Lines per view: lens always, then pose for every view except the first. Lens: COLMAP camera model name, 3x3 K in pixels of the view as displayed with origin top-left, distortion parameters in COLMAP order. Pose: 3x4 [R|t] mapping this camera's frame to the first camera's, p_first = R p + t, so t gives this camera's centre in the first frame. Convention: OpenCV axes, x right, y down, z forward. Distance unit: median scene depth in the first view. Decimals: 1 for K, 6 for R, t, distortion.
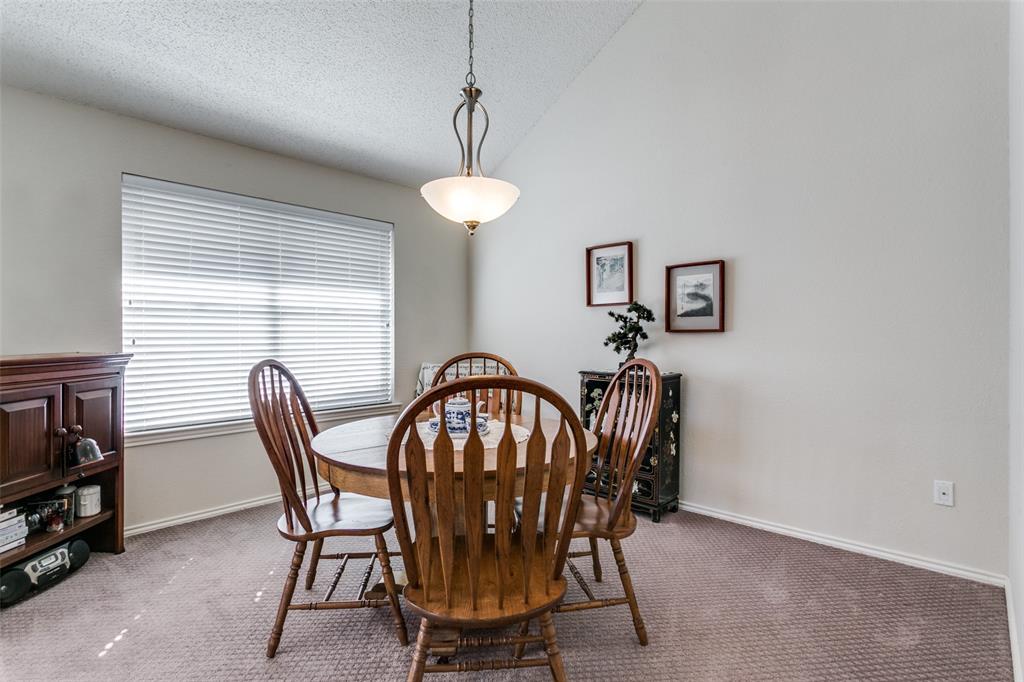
lens RADIAL K [[500.1, 0, 514.8], [0, 500.1, 339.2], [0, 0, 1]] dist [-0.011212, 0.003175]
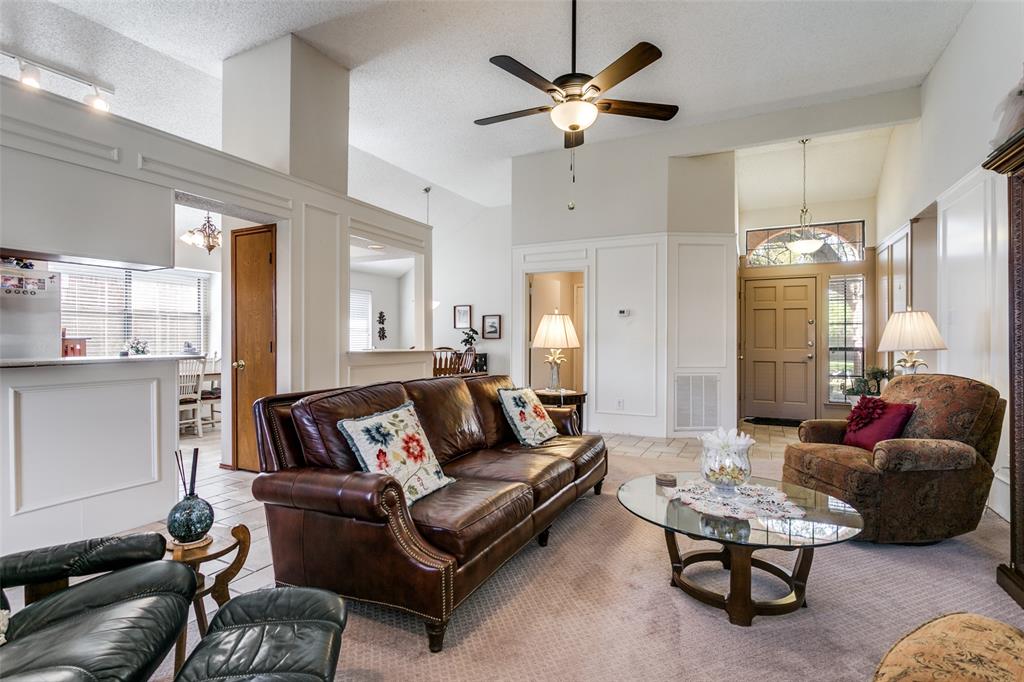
lens RADIAL K [[500.1, 0, 510.8], [0, 500.1, 339.4], [0, 0, 1]] dist [-0.011212, 0.003175]
pose [[0.960134, 0.004783, 0.279498, -0.340754], [-0.003057, 0.999973, -0.006613, 0.008502], [-0.279522, 0.005495, 0.960123, -1.800490]]
